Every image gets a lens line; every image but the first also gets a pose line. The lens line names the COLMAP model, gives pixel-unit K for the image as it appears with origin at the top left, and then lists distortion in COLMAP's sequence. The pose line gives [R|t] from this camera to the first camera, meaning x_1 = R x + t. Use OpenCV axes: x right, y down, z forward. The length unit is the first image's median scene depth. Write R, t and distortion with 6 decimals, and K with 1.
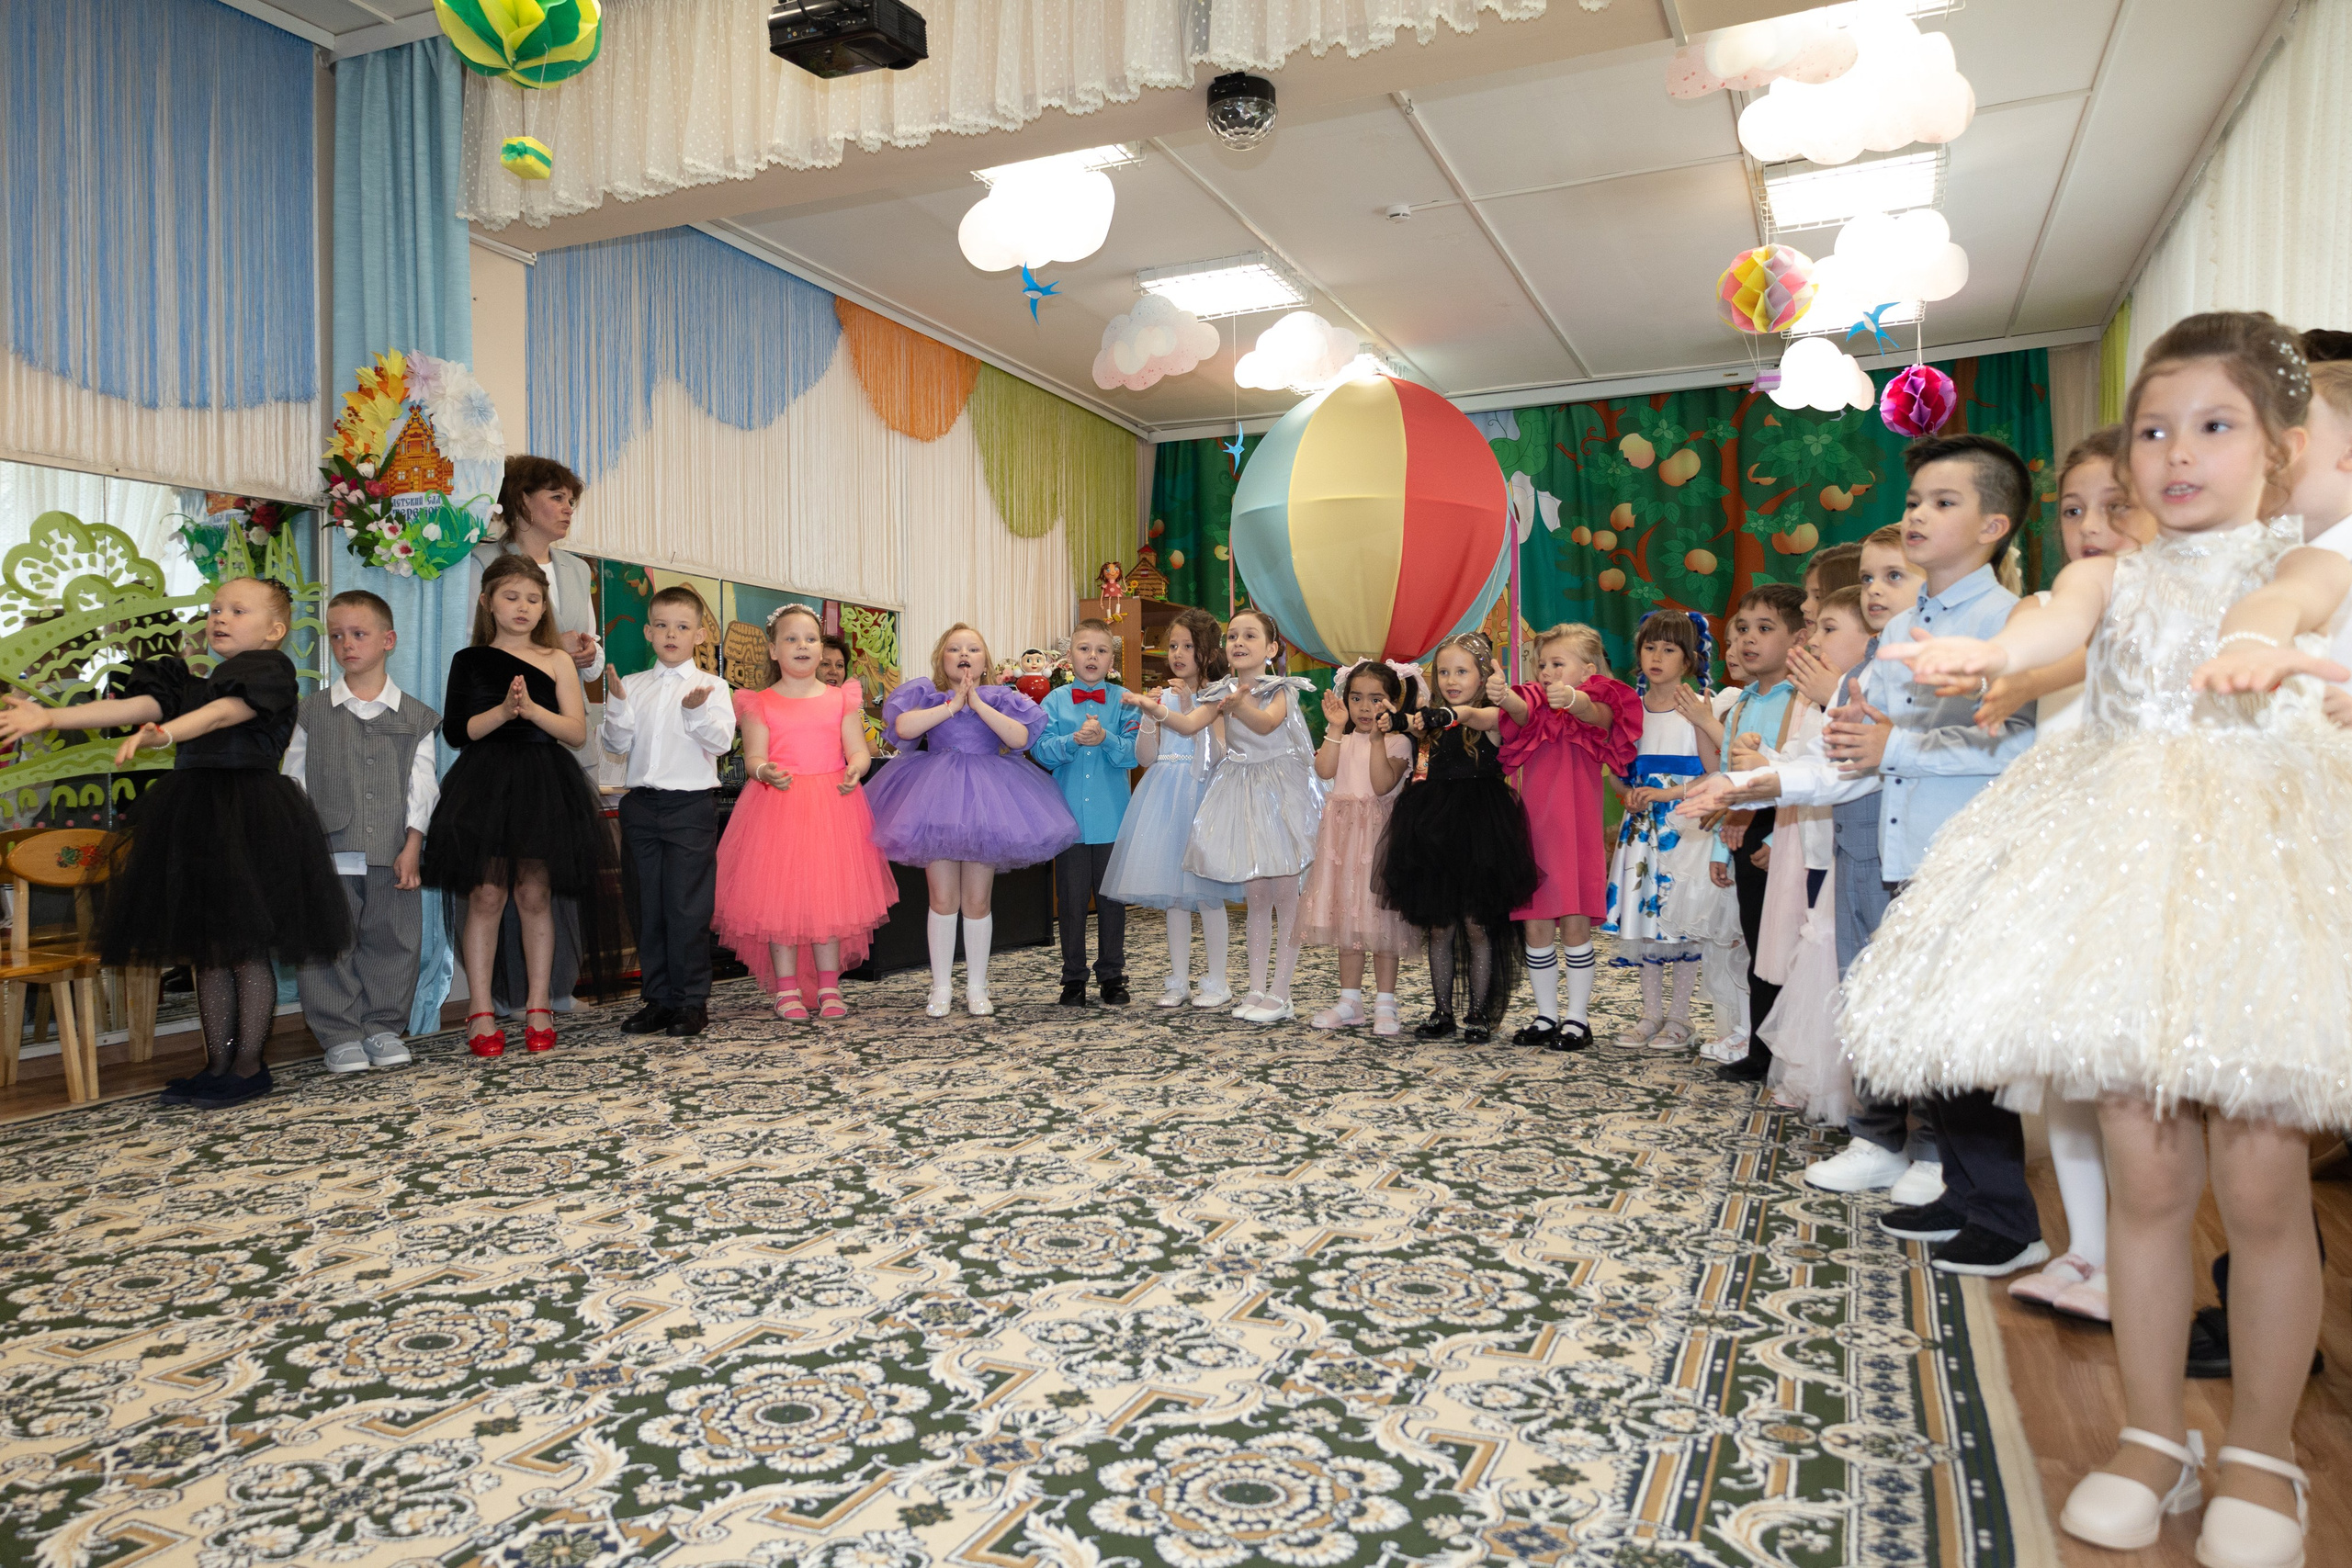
lens RADIAL K [[1570.1, 0, 1176.0], [0, 1570.1, 784.0], [0, 0, 1]] dist [0.026508, 0.000522]
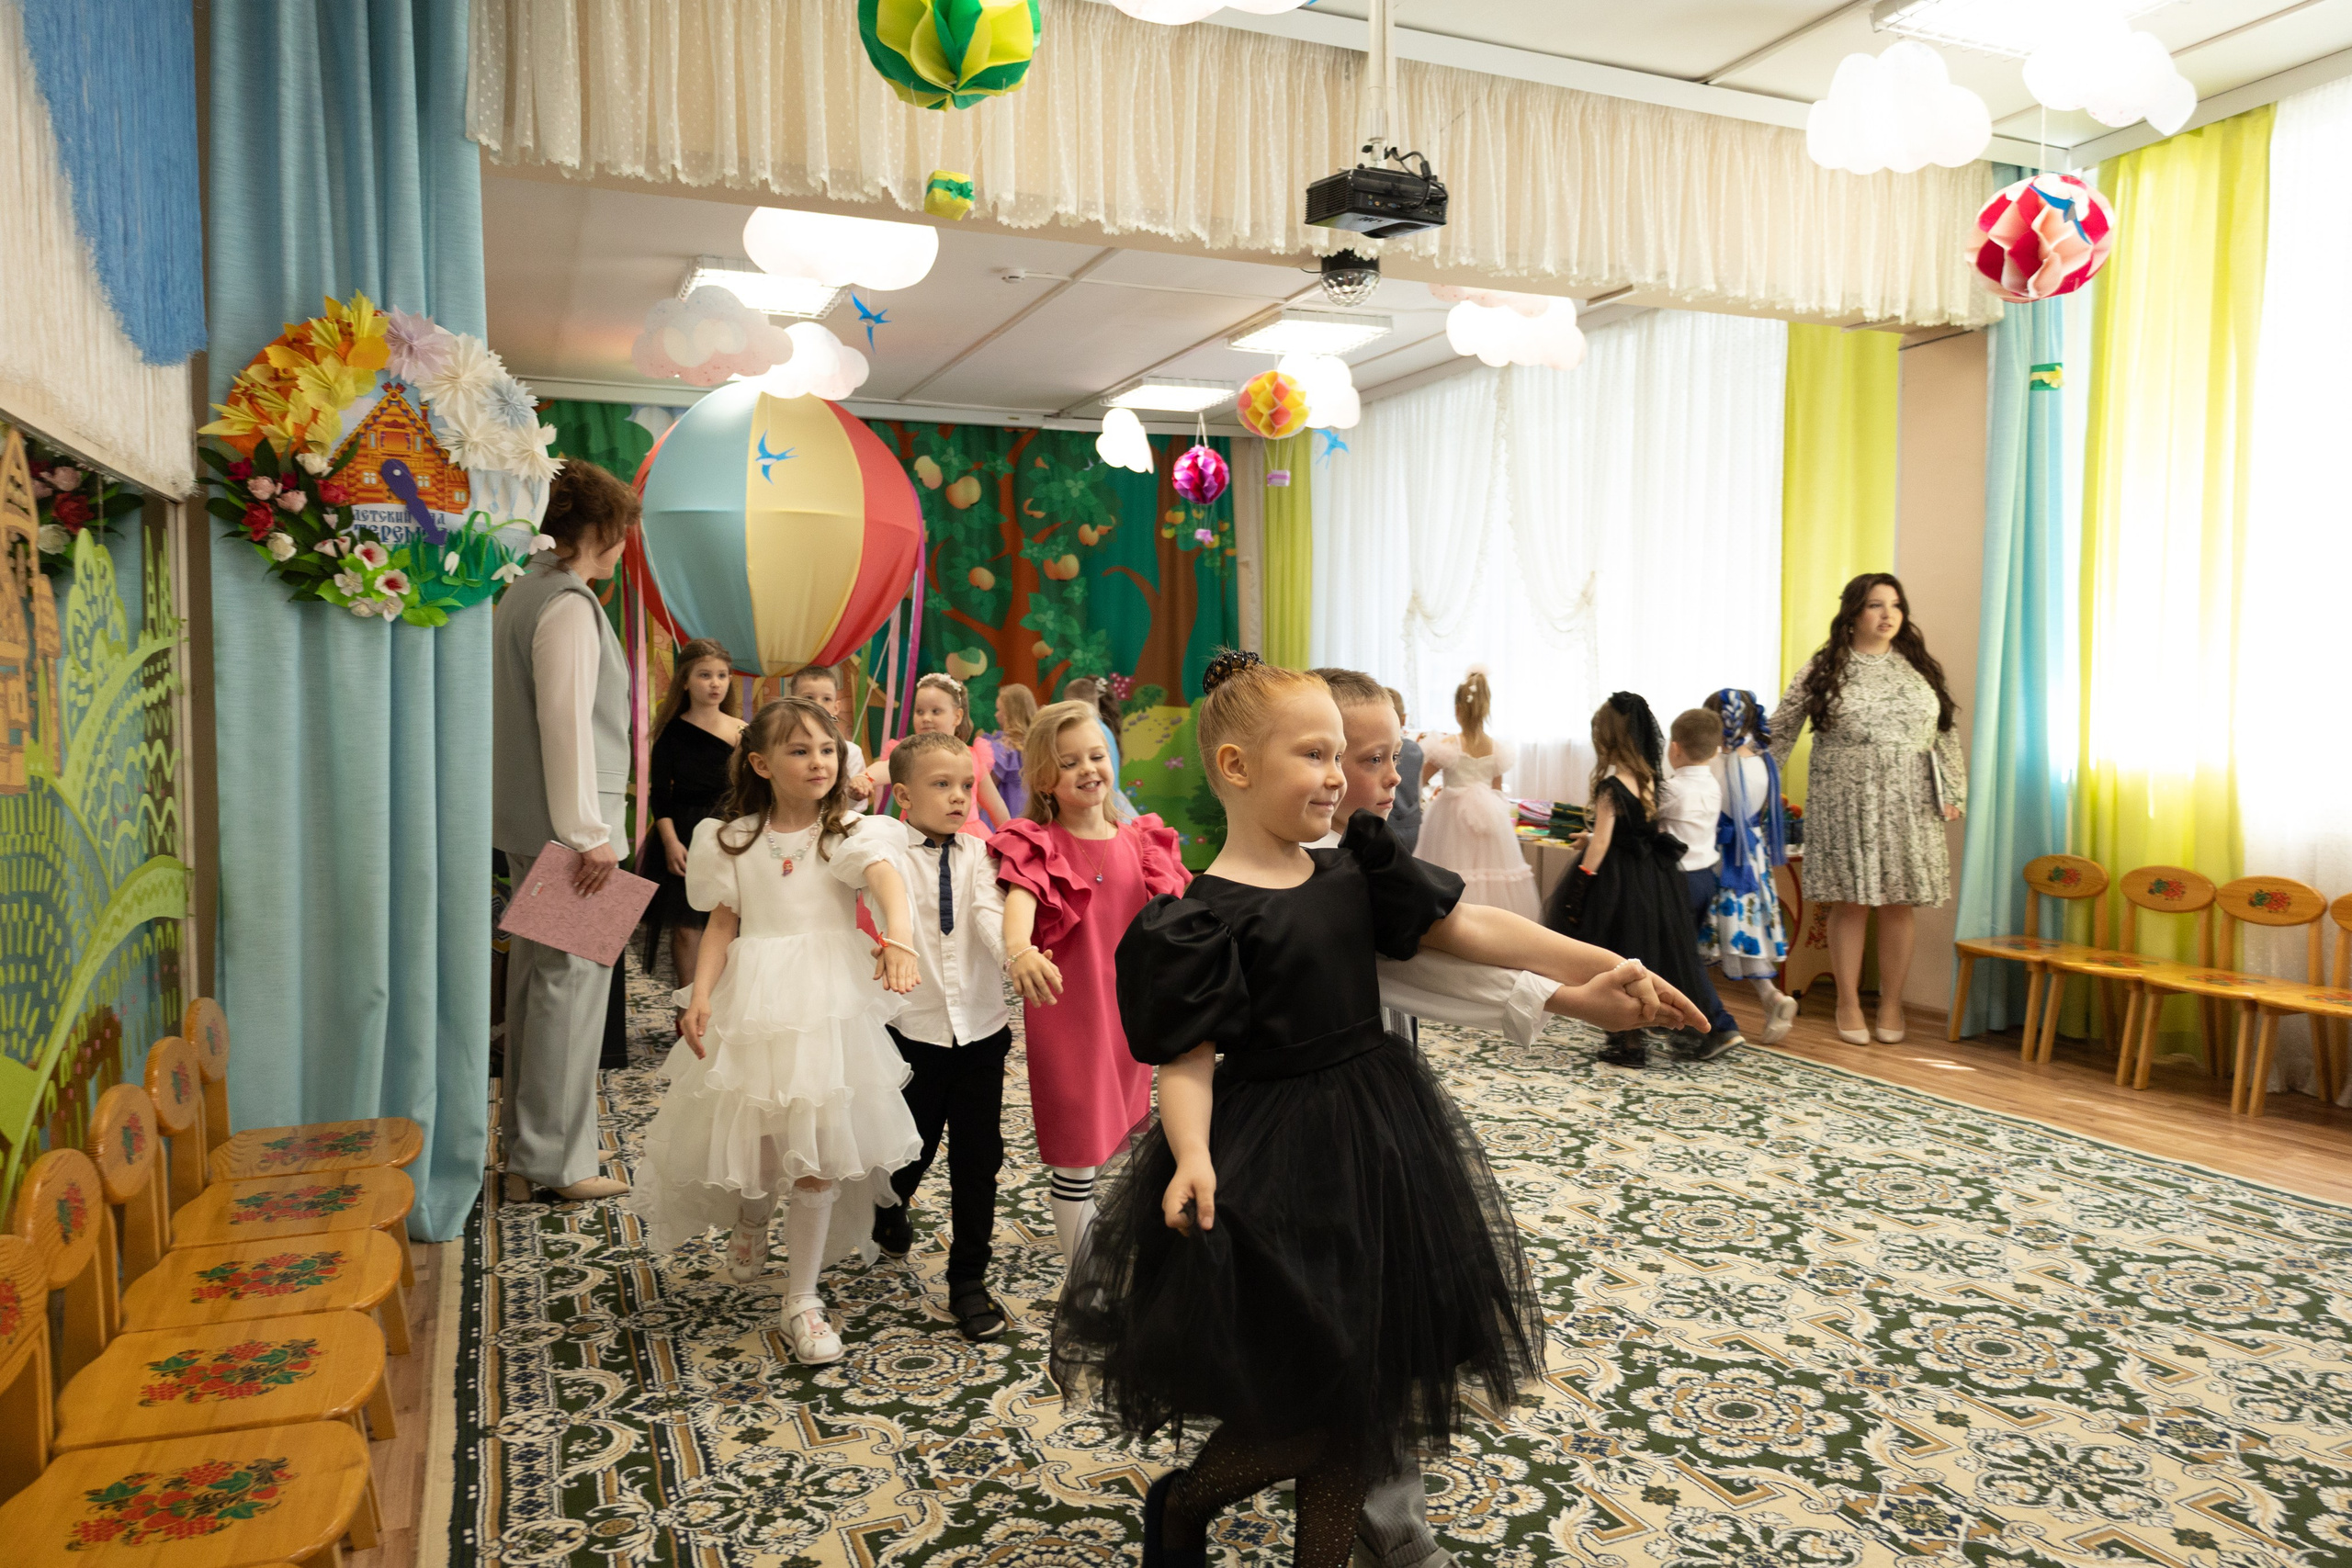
lens RADIAL K [[1573.9, 0, 1176.0], [0, 1573.9, 784.0], [0, 0, 1]] dist [-0.003857, -0.001676]
pose [[0.675658, -0.039842, 0.736138, -0.819051], [0.007521, 0.998859, 0.047158, -0.092631], [-0.737177, -0.026326, 0.675187, 0.263771]]
